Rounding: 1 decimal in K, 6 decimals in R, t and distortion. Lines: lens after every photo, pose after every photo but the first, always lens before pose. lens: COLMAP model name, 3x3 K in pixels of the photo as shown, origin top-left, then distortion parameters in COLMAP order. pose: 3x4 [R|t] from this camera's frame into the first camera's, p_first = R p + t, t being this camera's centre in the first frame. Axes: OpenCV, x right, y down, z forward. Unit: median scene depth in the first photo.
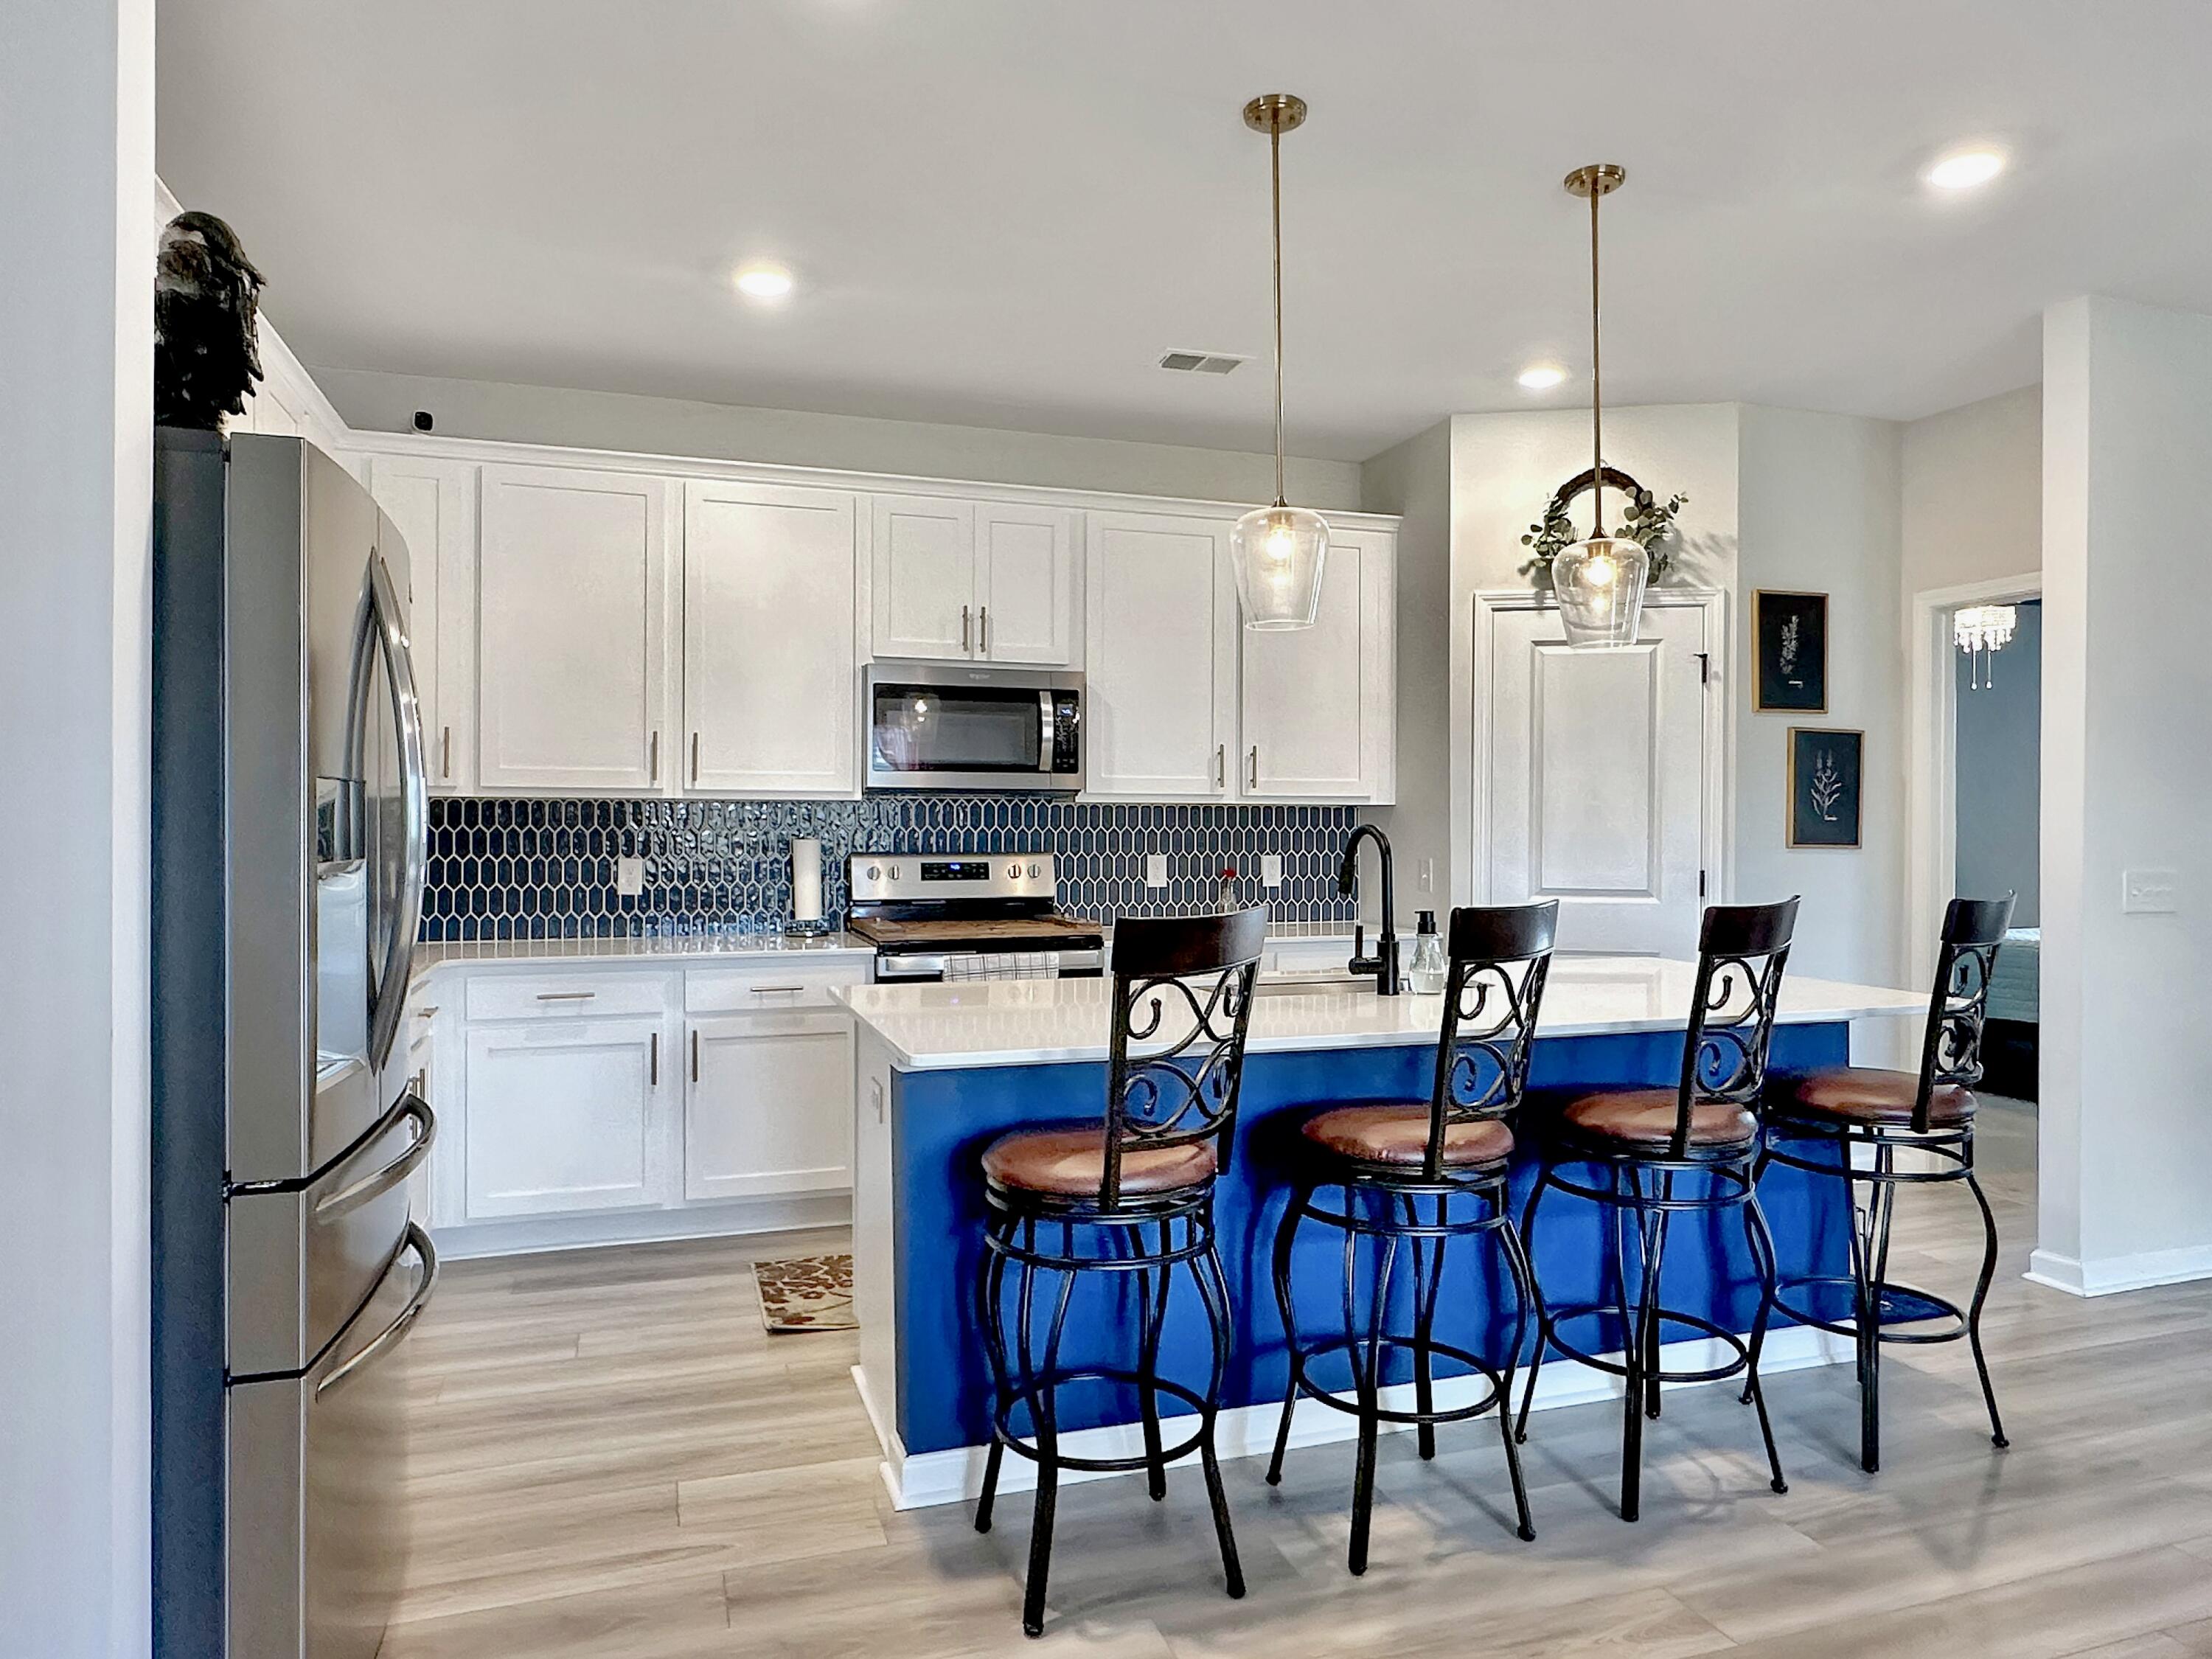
lens RADIAL K [[1362.0, 0, 1106.4], [0, 1362.0, 831.0], [0, 0, 1]] dist [0.000006, 0.000057]
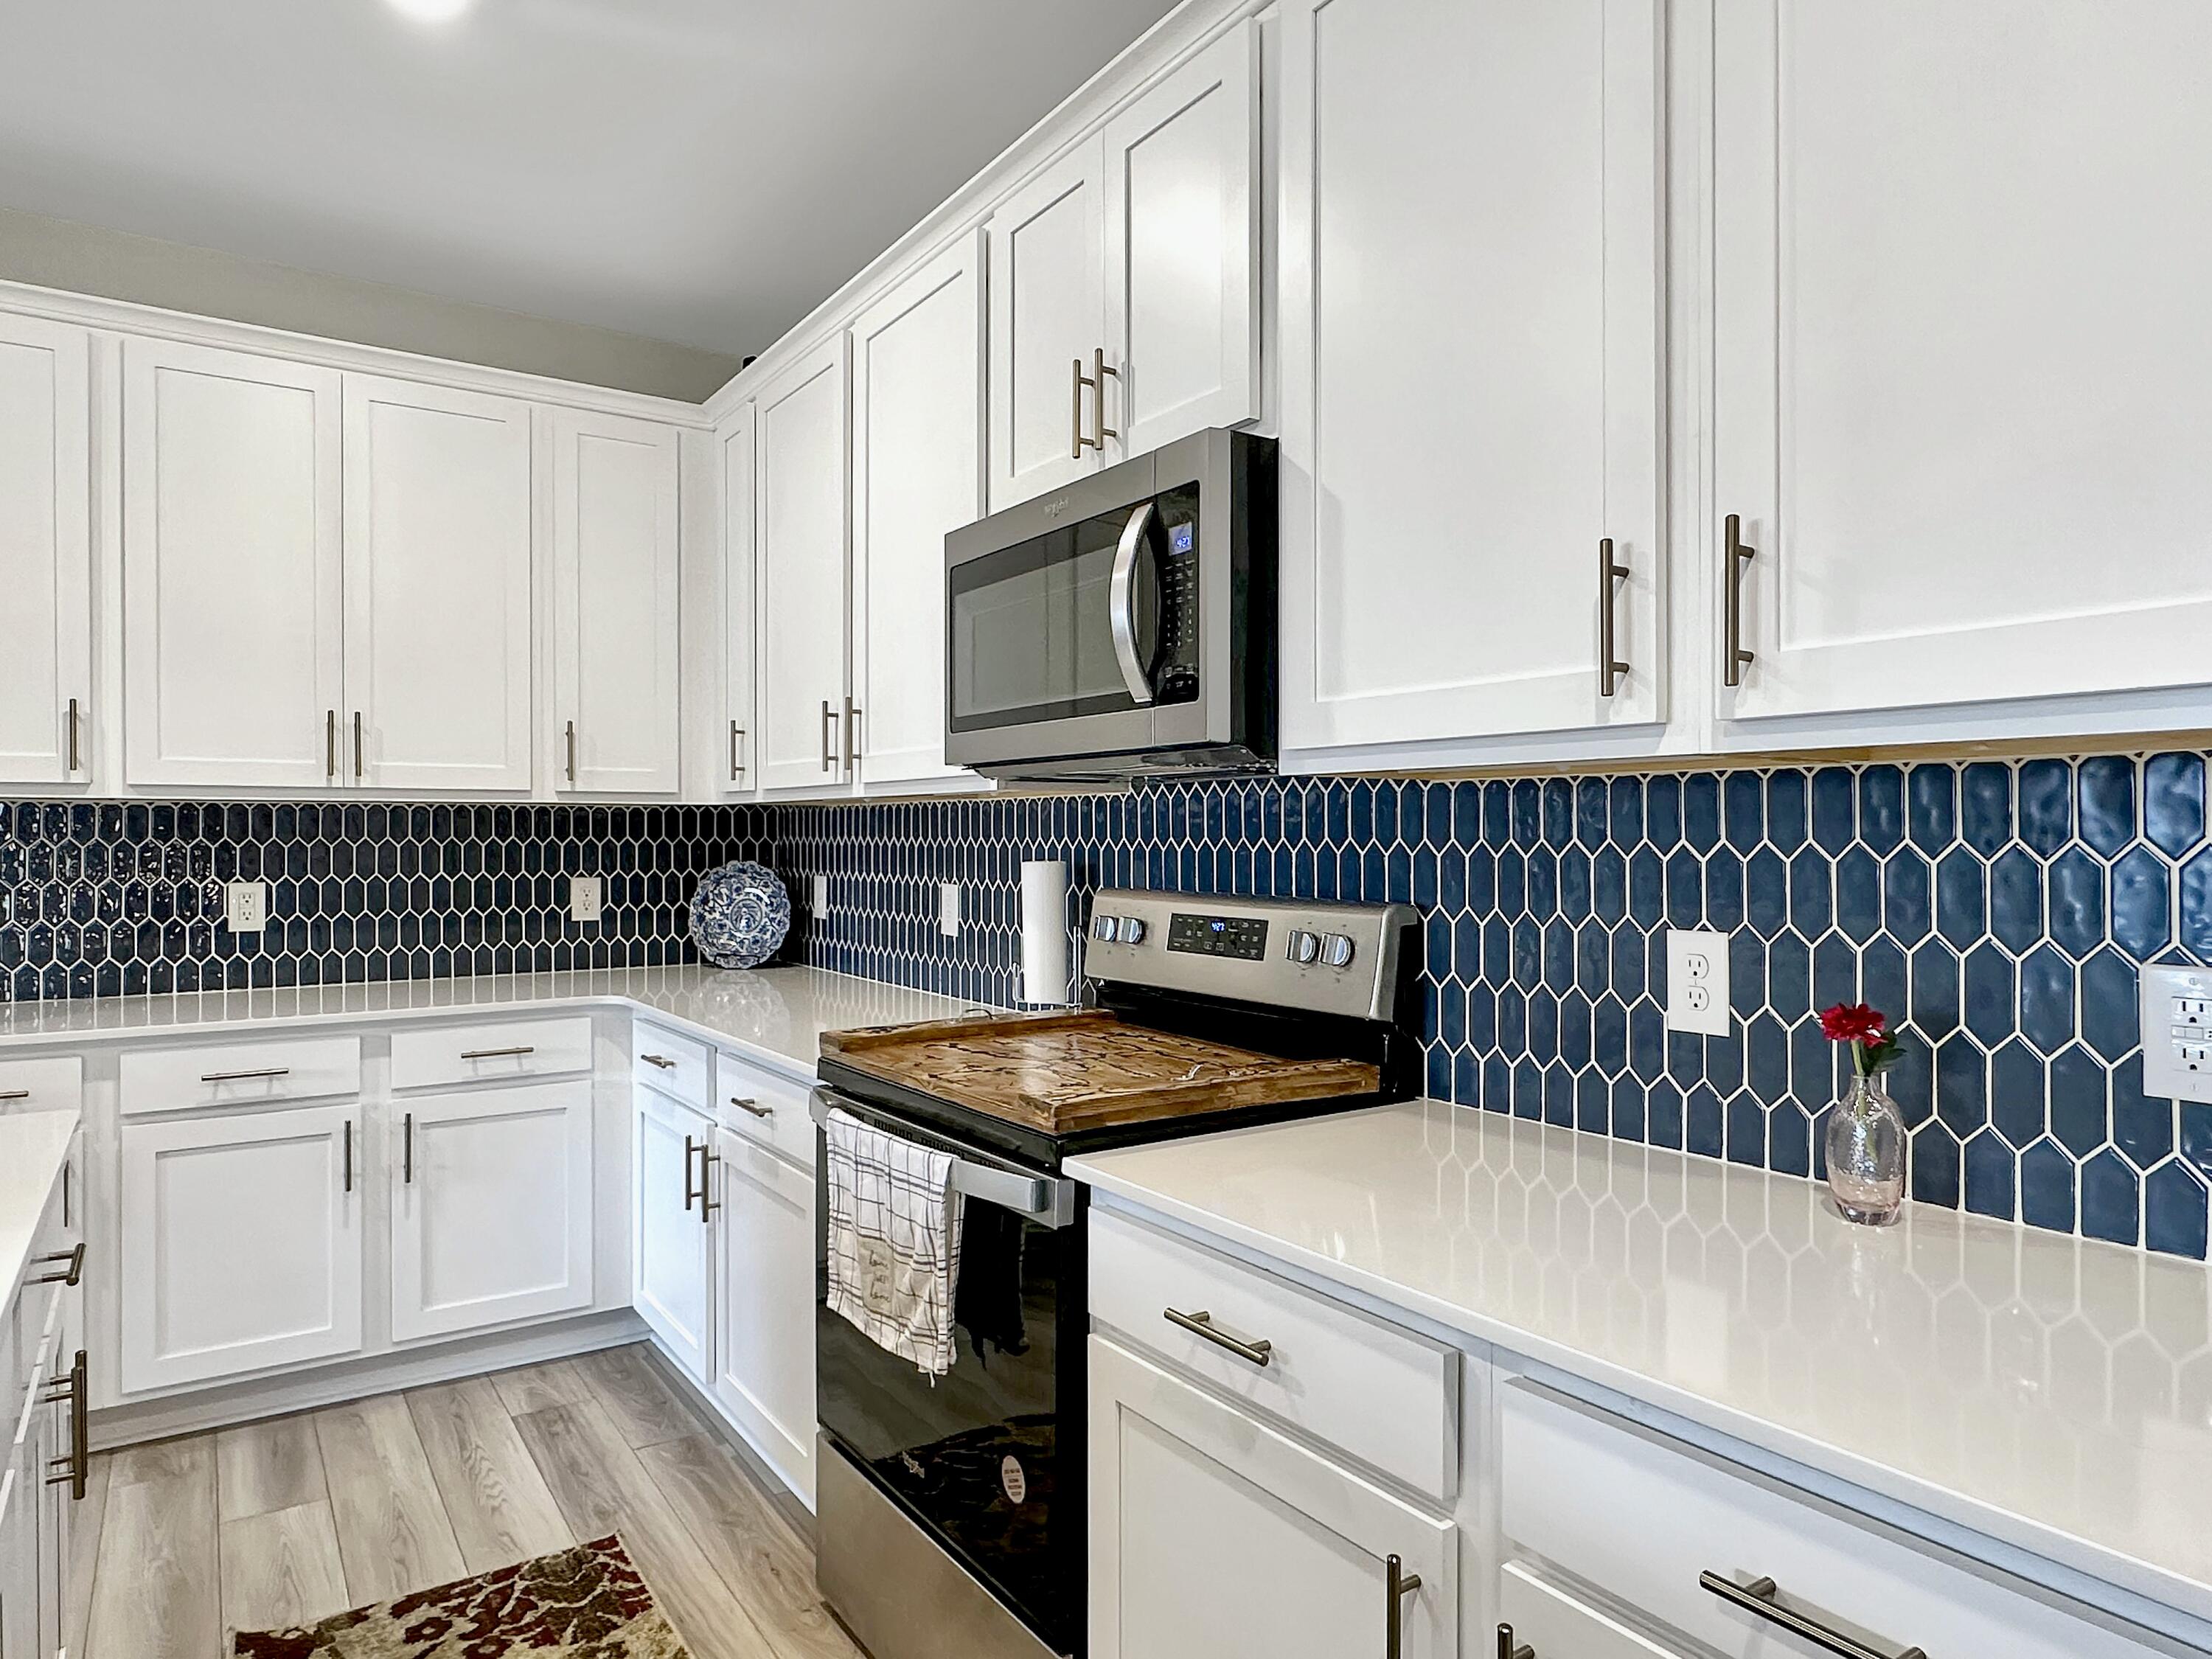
lens RADIAL K [[1331.4, 0, 1103.4], [0, 1331.4, 823.8], [0, 0, 1]] dist [0.000790, -0.000963]
pose [[0.265527, -0.008774, -0.964064, 0.365373], [-0.003333, 0.999944, -0.010018, -0.003974], [0.964098, 0.005873, 0.265483, 0.974574]]
